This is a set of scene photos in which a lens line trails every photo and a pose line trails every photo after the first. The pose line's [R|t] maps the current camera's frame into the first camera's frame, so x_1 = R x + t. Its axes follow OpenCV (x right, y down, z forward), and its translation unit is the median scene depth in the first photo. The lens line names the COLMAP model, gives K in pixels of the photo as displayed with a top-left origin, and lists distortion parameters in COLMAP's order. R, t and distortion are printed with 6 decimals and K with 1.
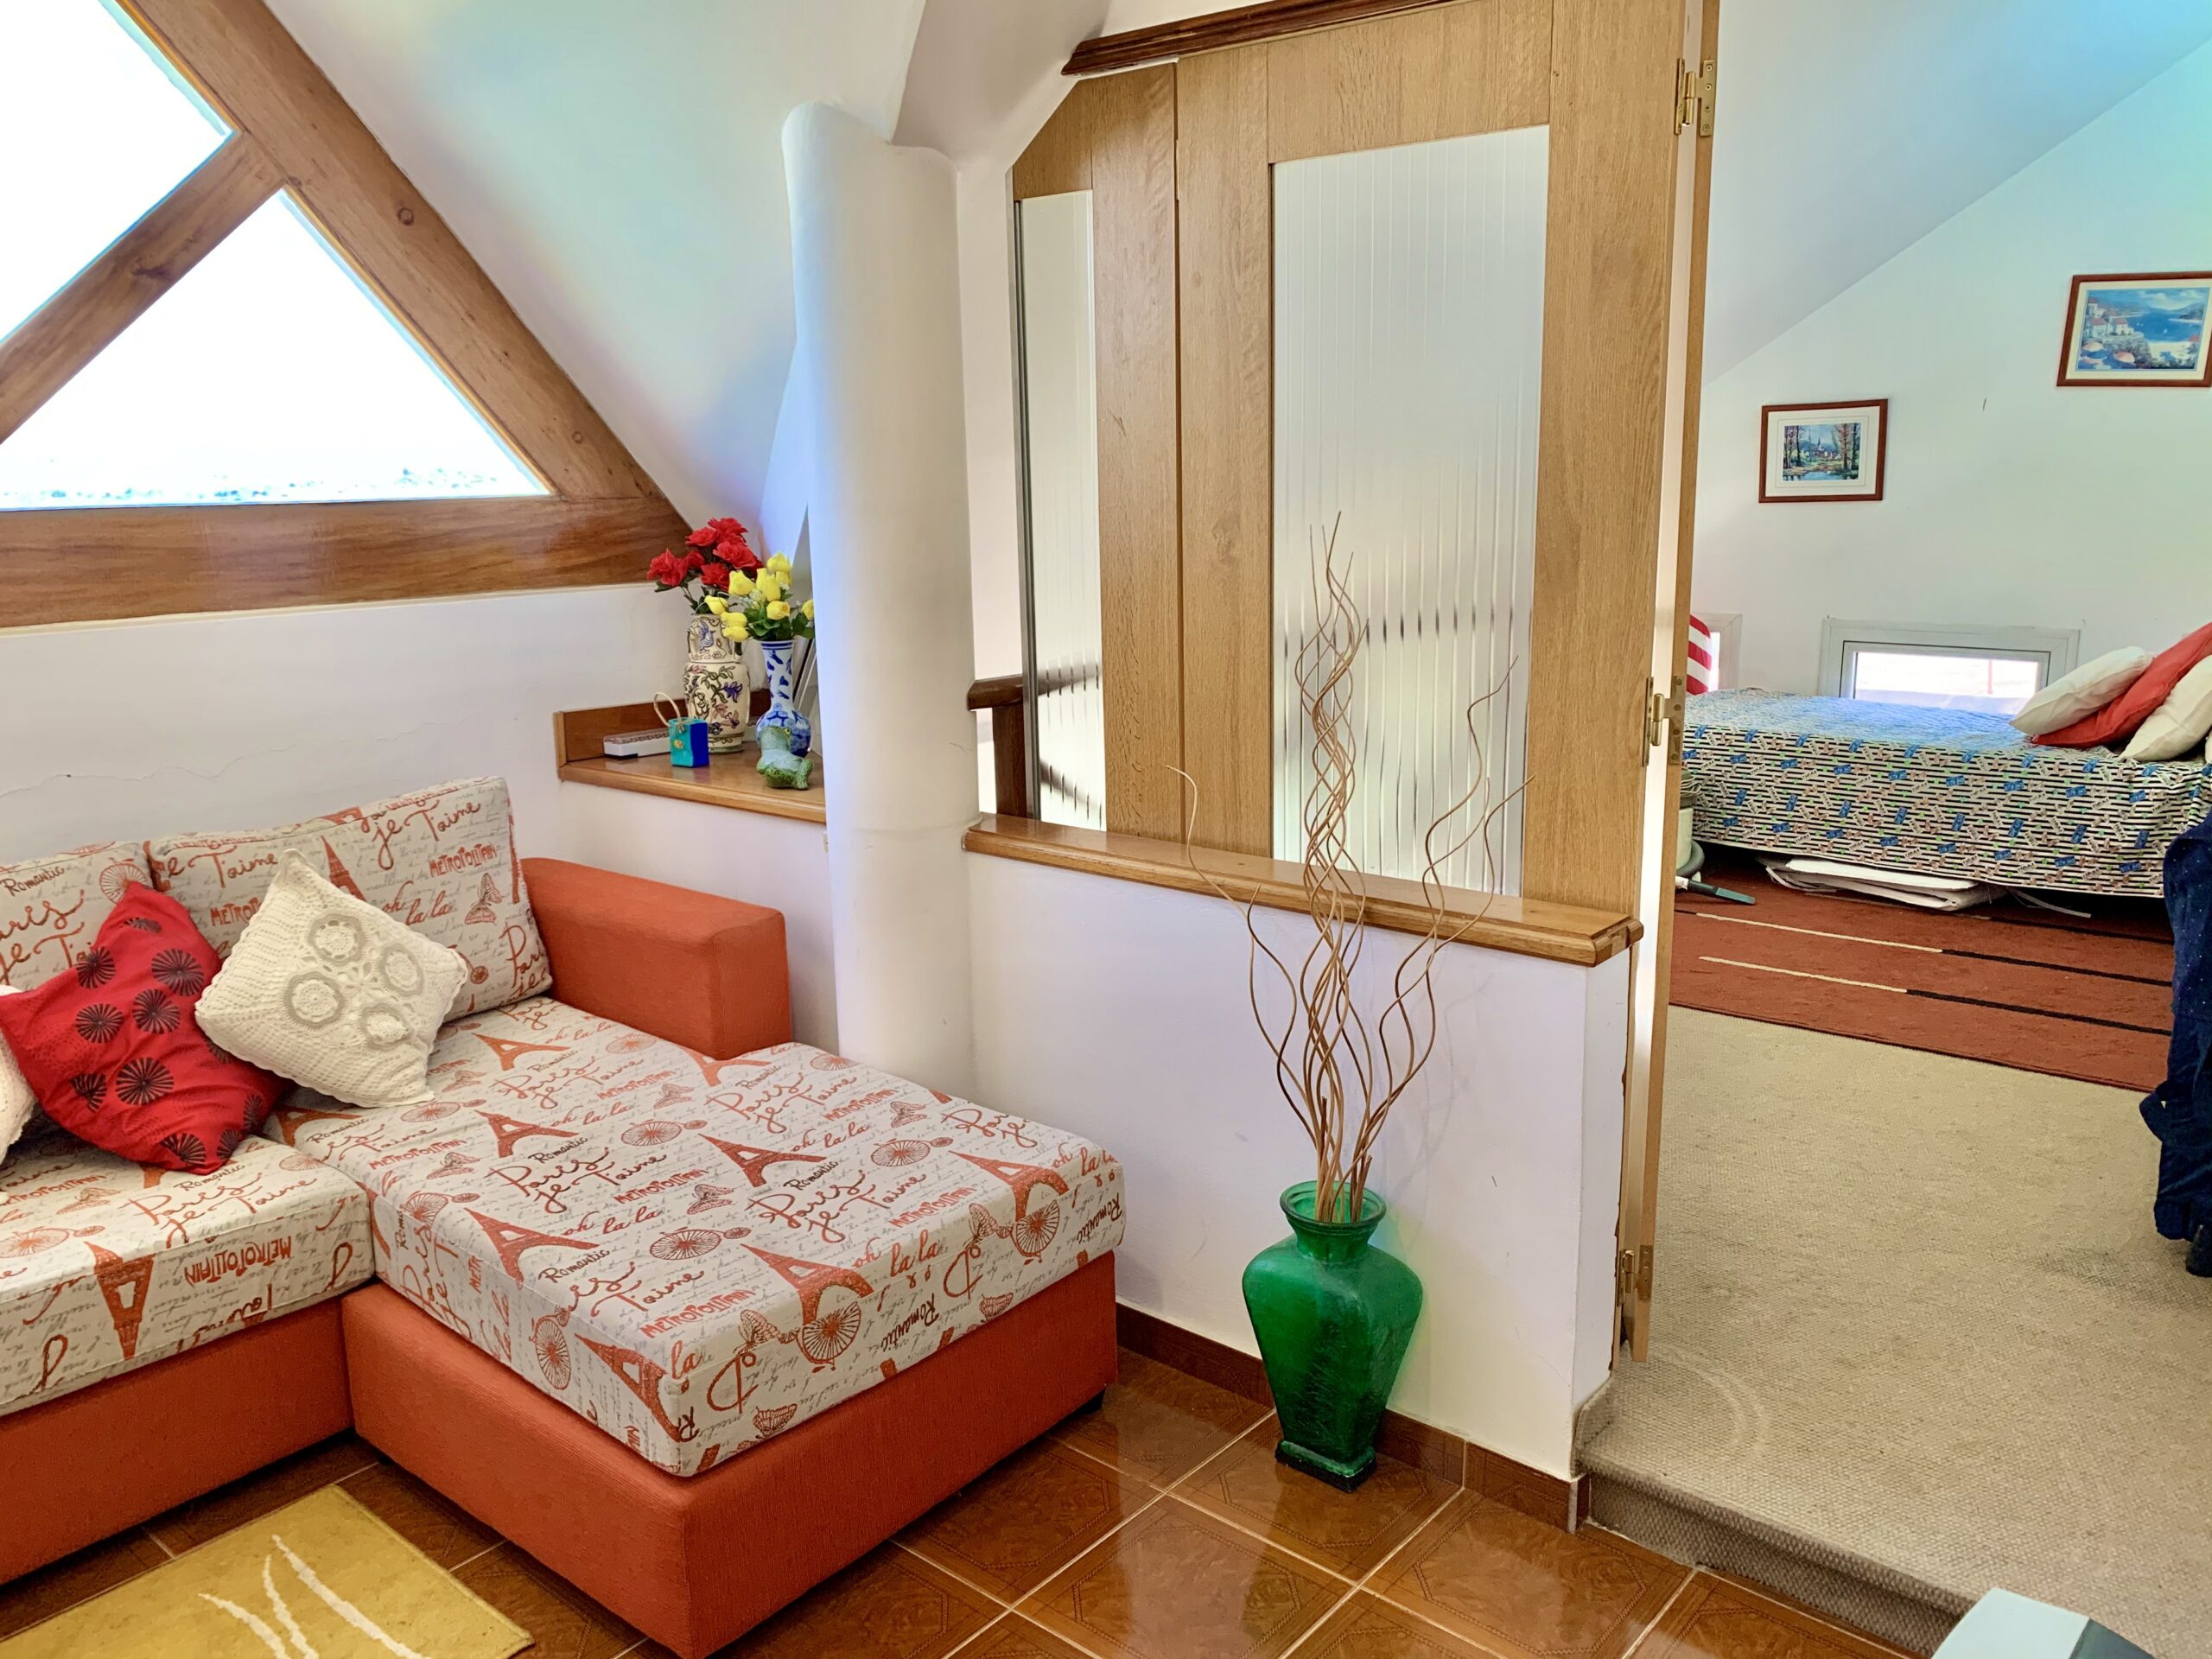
lens RADIAL K [[1686.6, 0, 1073.4], [0, 1686.6, 824.1], [0, 0, 1]] dist [-0.001378, 0.009516]
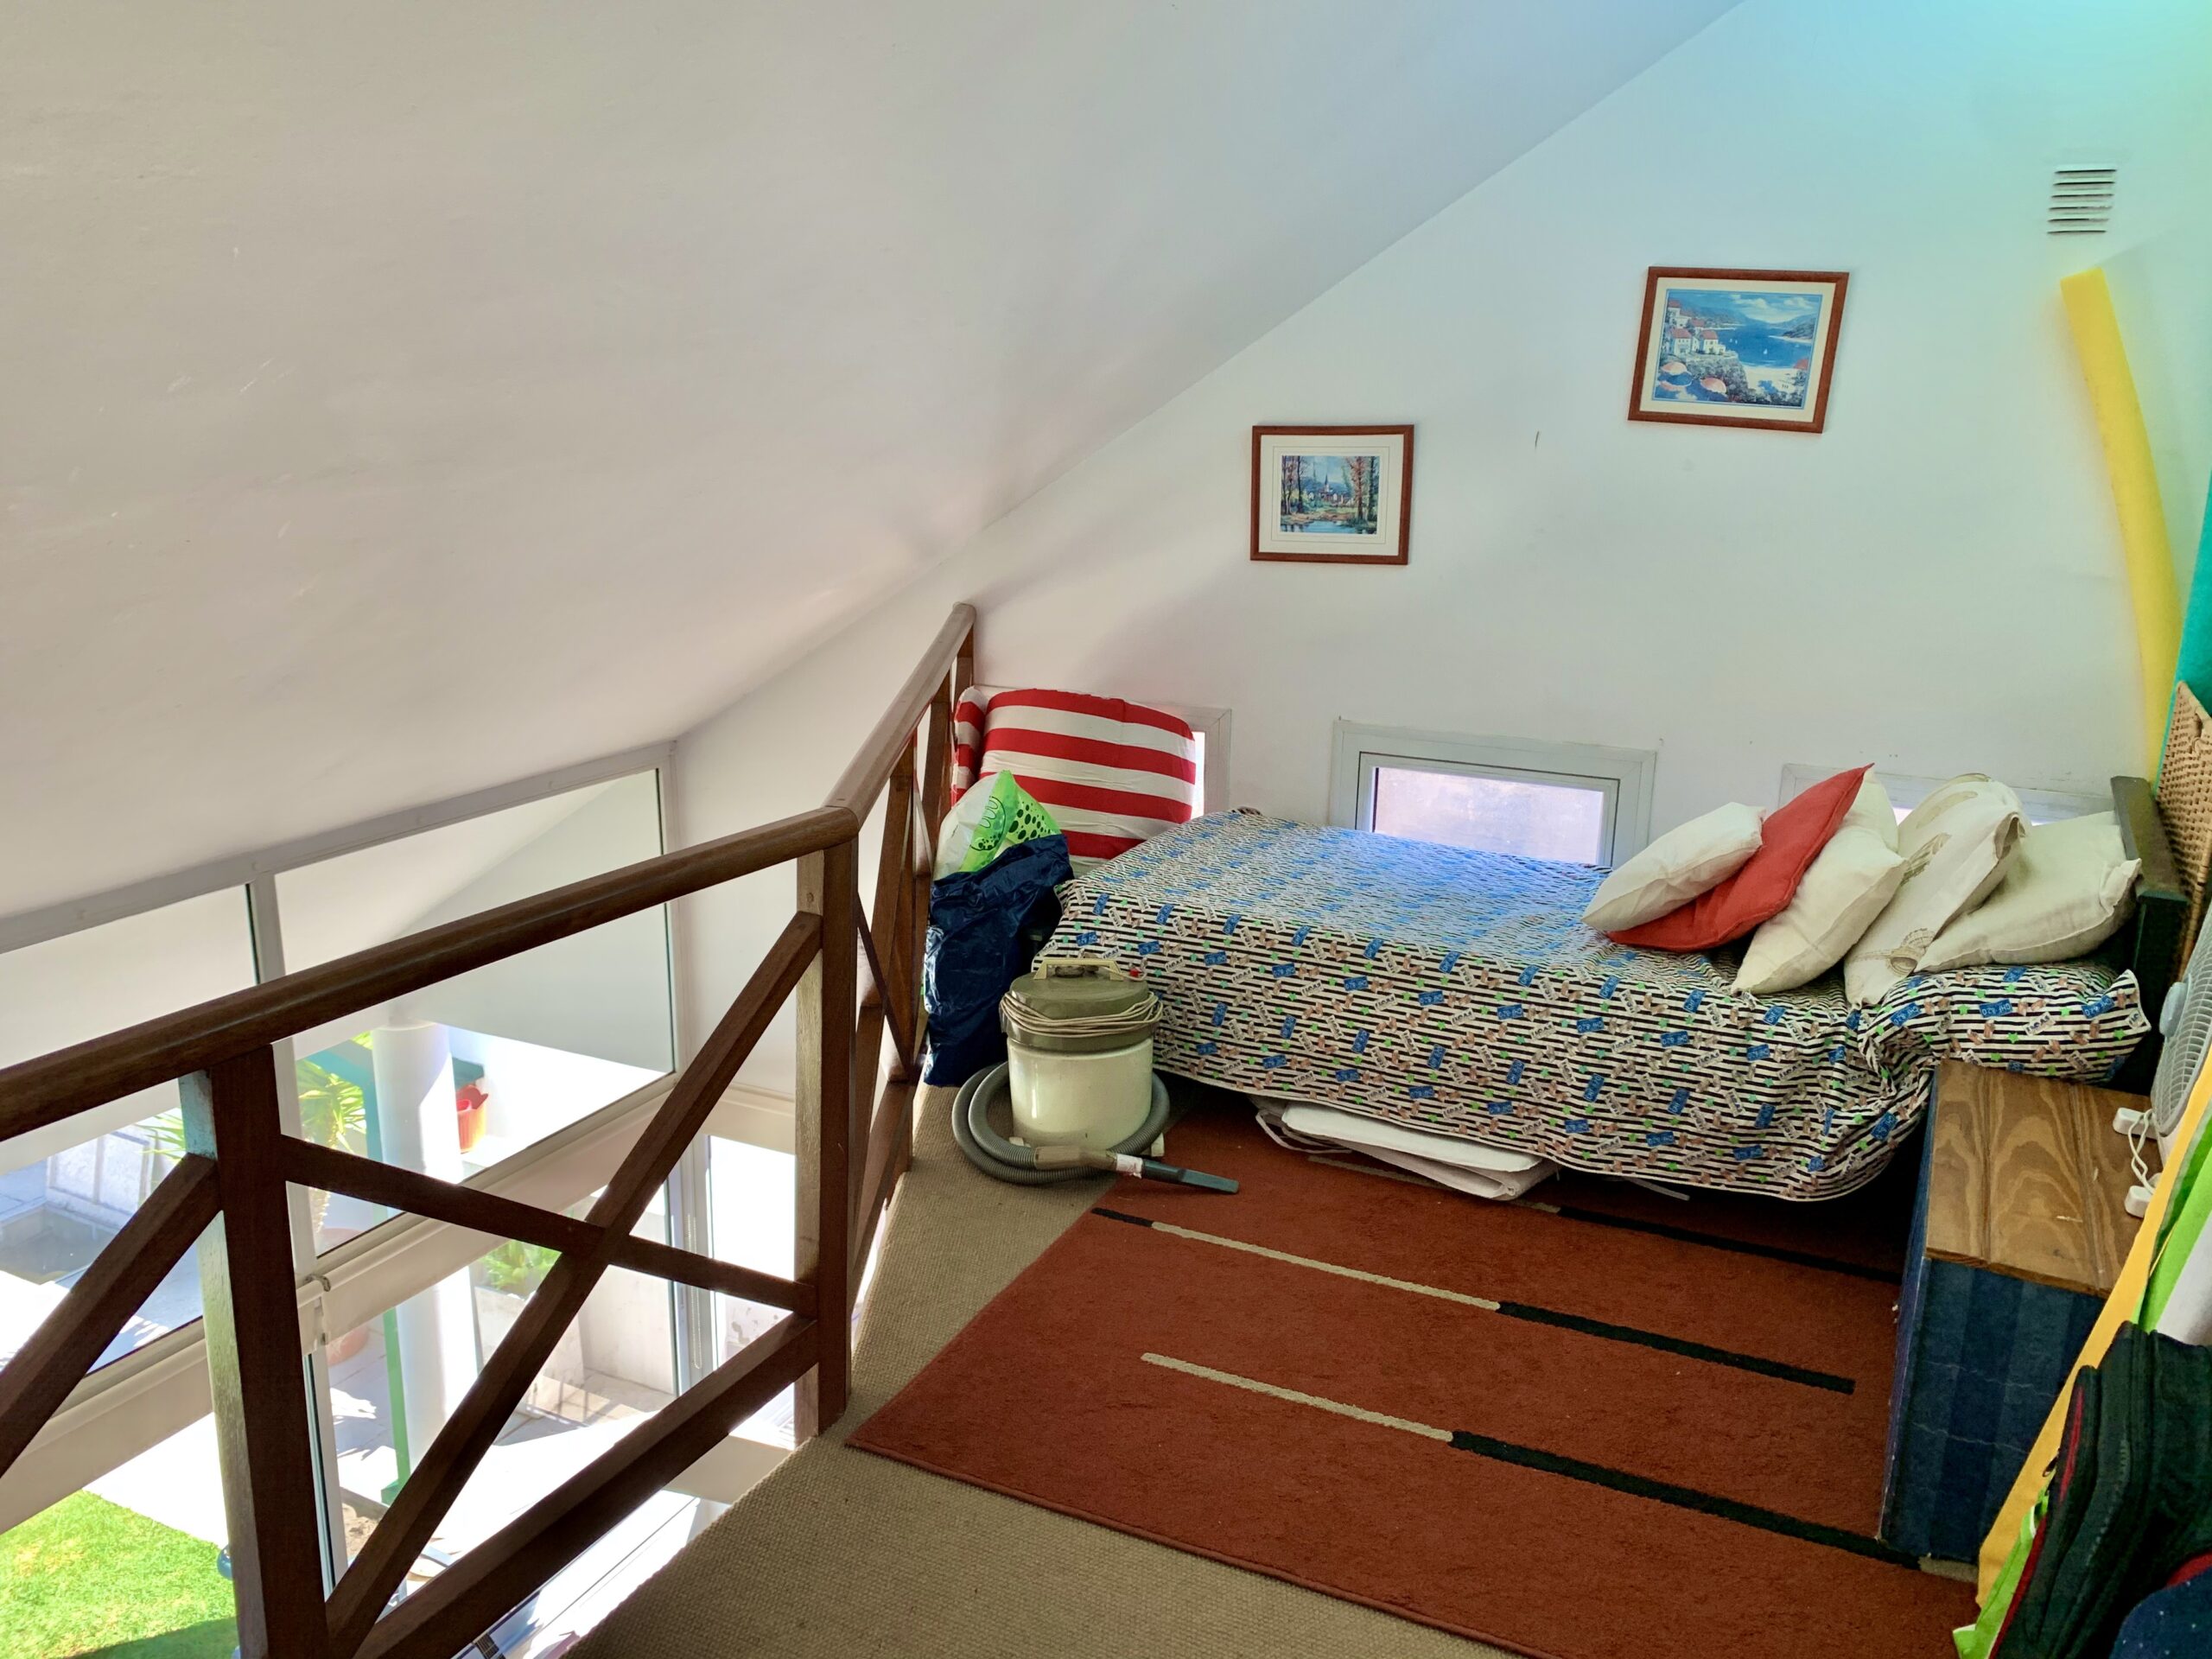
lens RADIAL K [[1690.8, 0, 1084.6], [0, 1690.8, 819.1], [0, 0, 1]] dist [0.088723, -0.147950]
pose [[0.967132, -0.021106, 0.253398, 0.172711], [0.014584, 0.999513, 0.027591, -0.115280], [-0.253857, -0.022989, 0.966968, 0.357146]]
